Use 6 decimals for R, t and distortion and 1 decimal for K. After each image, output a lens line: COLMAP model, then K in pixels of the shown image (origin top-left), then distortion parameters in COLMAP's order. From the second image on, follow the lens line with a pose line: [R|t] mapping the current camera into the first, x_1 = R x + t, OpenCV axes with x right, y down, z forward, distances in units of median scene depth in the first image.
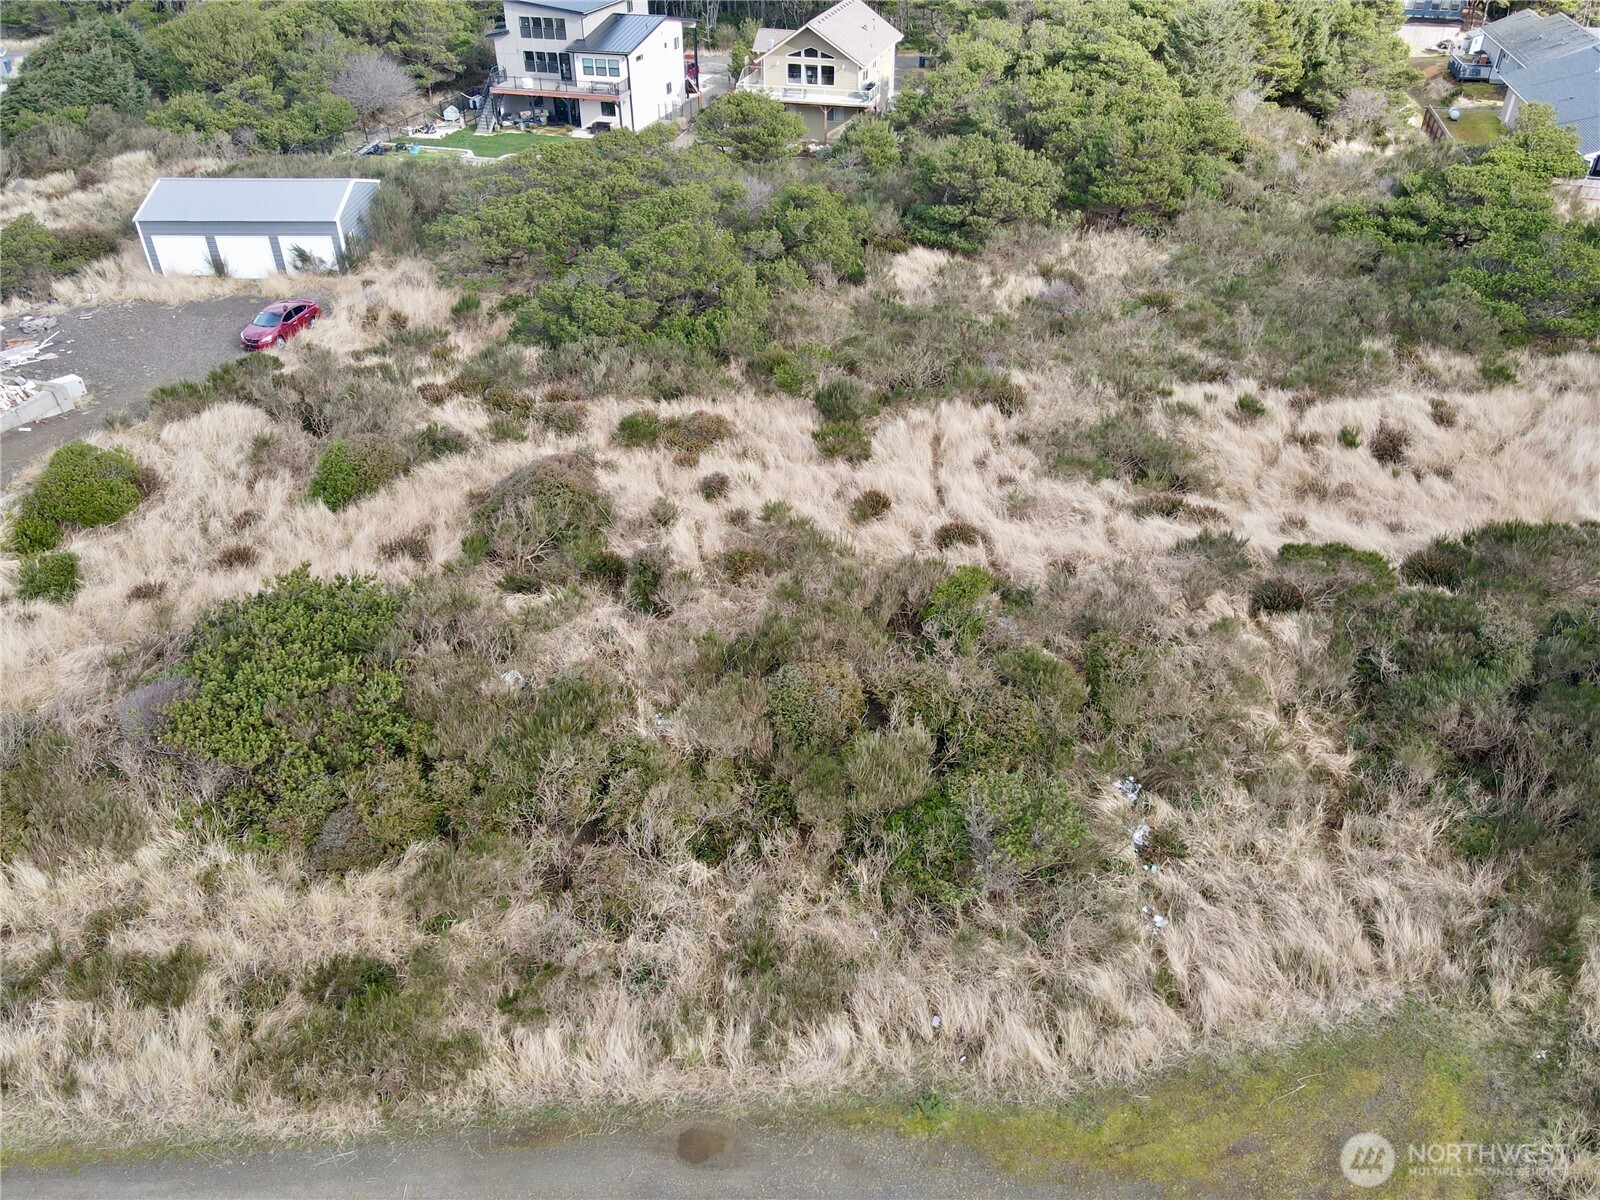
lens RADIAL K [[1119.5, 0, 795.1], [0, 1119.5, 599.1], [0, 0, 1]] dist [0.032177, 0.001670]
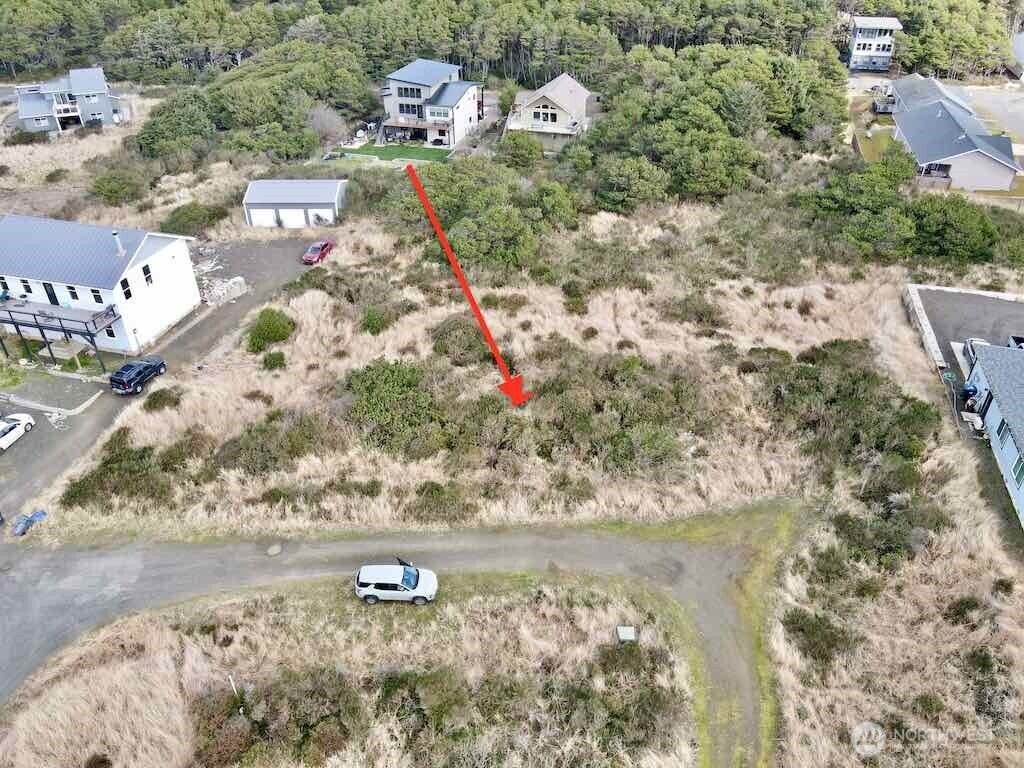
lens RADIAL K [[716.5, 0, 515.5], [0, 716.5, 385.0], [0, 0, 1]] dist [0.032177, 0.001670]
pose [[0.999941, -0.001573, 0.010738, -0.109593], [0.001689, 0.999940, -0.010813, 0.046006], [-0.010721, 0.010830, 0.999884, -0.555052]]
